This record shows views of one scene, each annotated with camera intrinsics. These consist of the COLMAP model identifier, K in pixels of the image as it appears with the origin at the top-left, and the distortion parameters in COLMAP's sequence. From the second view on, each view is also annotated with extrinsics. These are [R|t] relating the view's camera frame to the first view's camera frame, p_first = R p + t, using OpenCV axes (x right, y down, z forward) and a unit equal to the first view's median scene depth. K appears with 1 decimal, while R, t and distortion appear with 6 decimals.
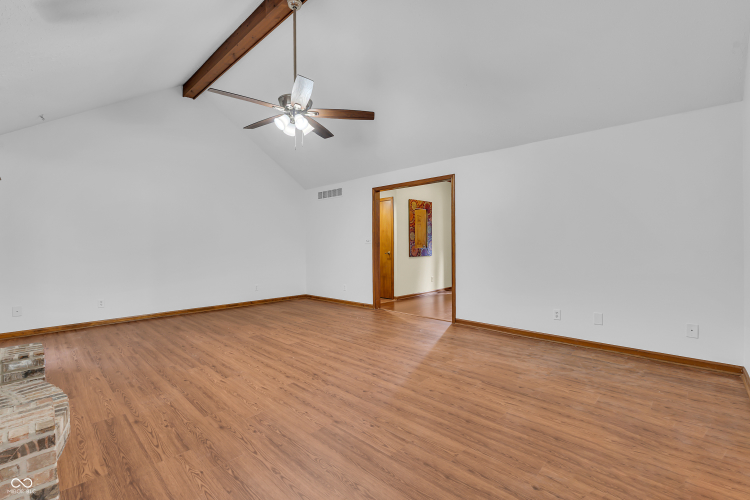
lens RADIAL K [[334.7, 0, 376.6], [0, 334.7, 249.6], [0, 0, 1]] dist [-0.002526, -0.000218]
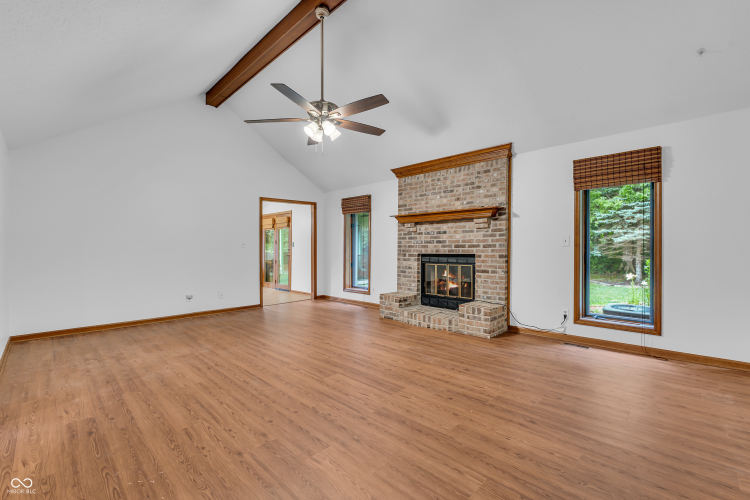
lens RADIAL K [[325.9, 0, 376.6], [0, 325.9, 250.6], [0, 0, 1]] dist [-0.005746, -0.000080]
pose [[-0.999817, 0.011824, 0.015035, -0.442164], [0.012150, 0.999689, 0.021790, -0.022919], [-0.014772, 0.021969, -0.999650, 2.102606]]
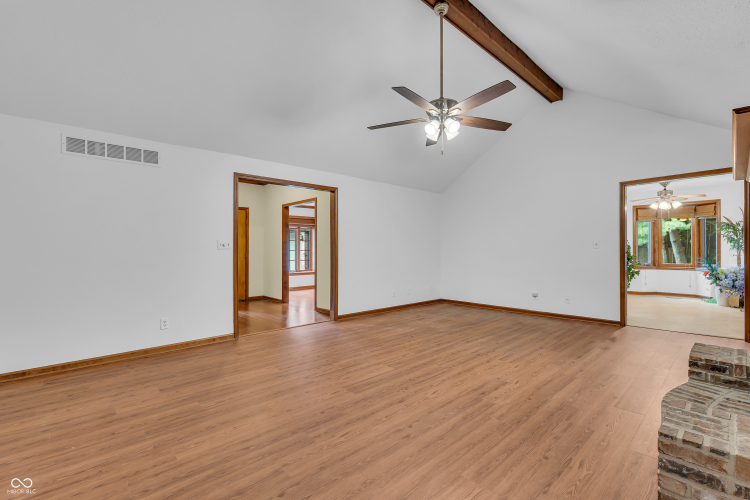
lens RADIAL K [[334.7, 0, 376.6], [0, 334.7, 249.6], [0, 0, 1]] dist [-0.002526, -0.000218]
pose [[0.057906, 0.007789, 0.998292, -1.315081], [0.018983, 0.999780, -0.008902, -0.006348], [-0.998142, 0.019466, 0.057745, 1.190443]]
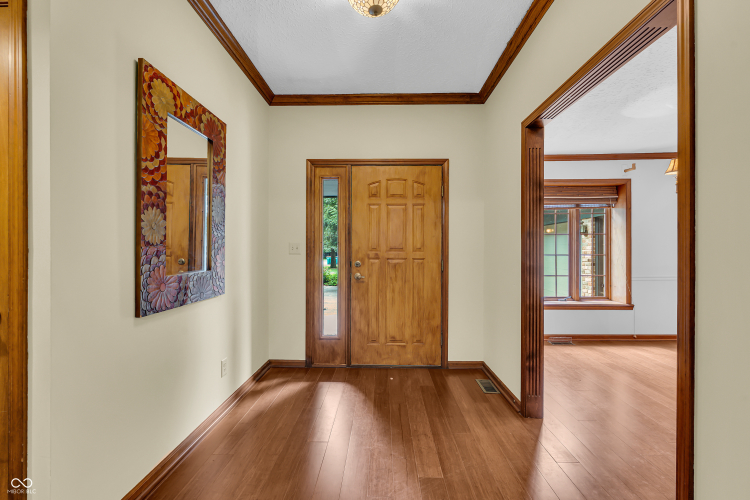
lens RADIAL K [[325.9, 0, 376.6], [0, 325.9, 250.6], [0, 0, 1]] dist [-0.005746, -0.000080]
pose [[0.746550, 0.009760, 0.665257, 0.162243], [0.005952, 0.999754, -0.021347, -0.035026], [-0.665302, 0.019896, 0.746309, 1.620392]]
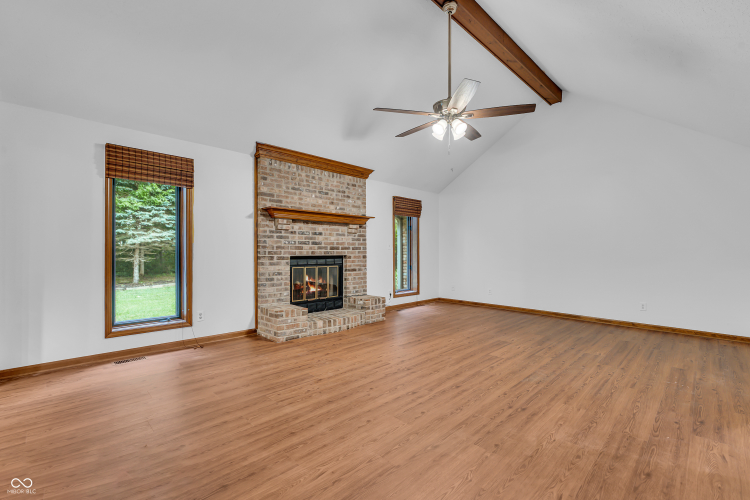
lens RADIAL K [[334.7, 0, 376.6], [0, 334.7, 249.6], [0, 0, 1]] dist [-0.002526, -0.000218]
pose [[-0.025826, 0.004679, -0.999656, 0.817327], [-0.020229, 0.999782, 0.005202, -0.011369], [0.999462, 0.020357, -0.025726, 0.843828]]
